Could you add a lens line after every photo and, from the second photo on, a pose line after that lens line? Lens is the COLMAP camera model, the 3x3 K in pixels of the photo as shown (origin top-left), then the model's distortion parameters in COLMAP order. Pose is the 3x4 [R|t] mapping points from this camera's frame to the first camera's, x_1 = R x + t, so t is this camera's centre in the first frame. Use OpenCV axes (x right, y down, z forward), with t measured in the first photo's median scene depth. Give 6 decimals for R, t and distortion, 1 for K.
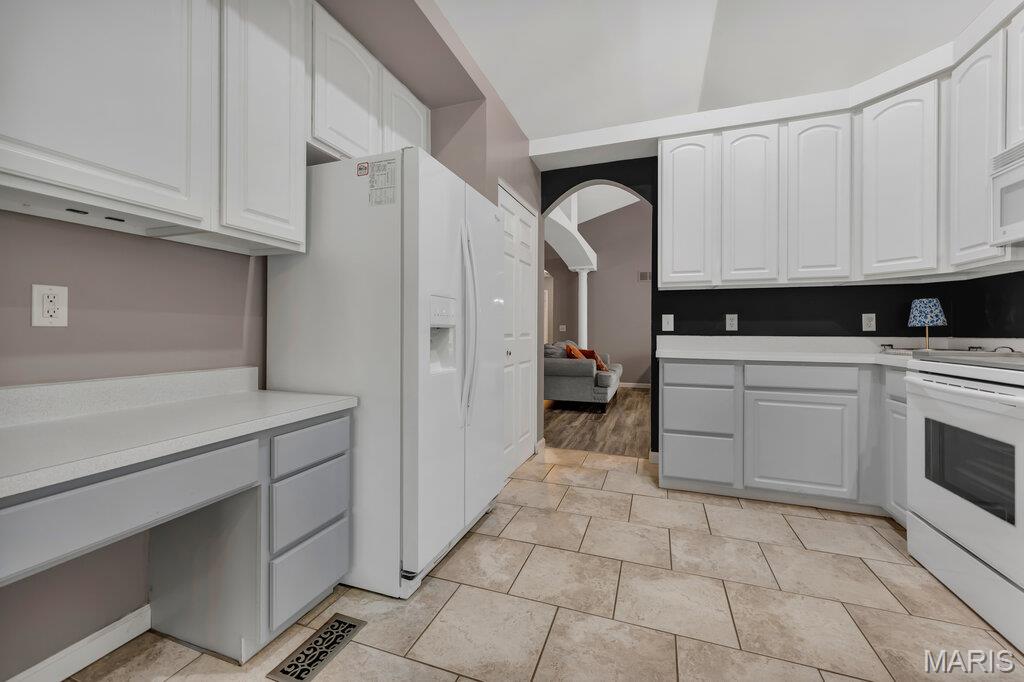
lens RADIAL K [[410.3, 0, 507.9], [0, 410.3, 334.1], [0, 0, 1]] dist [-0.000172, -0.000201]
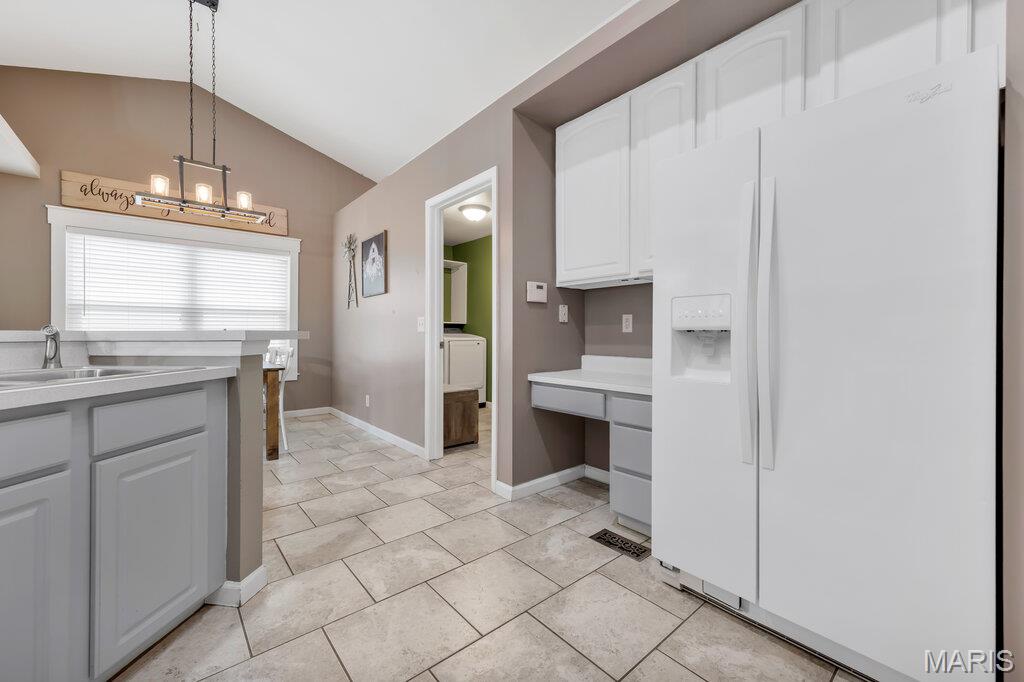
lens RADIAL K [[420.4, 0, 521.4], [0, 420.4, 334.4], [0, 0, 1]] dist [0.008420, -0.000247]
pose [[-0.480780, 0.002361, -0.876838, 1.201965], [-0.006031, 0.999964, 0.005999, -0.018357], [0.876821, 0.008172, -0.480748, 1.581369]]
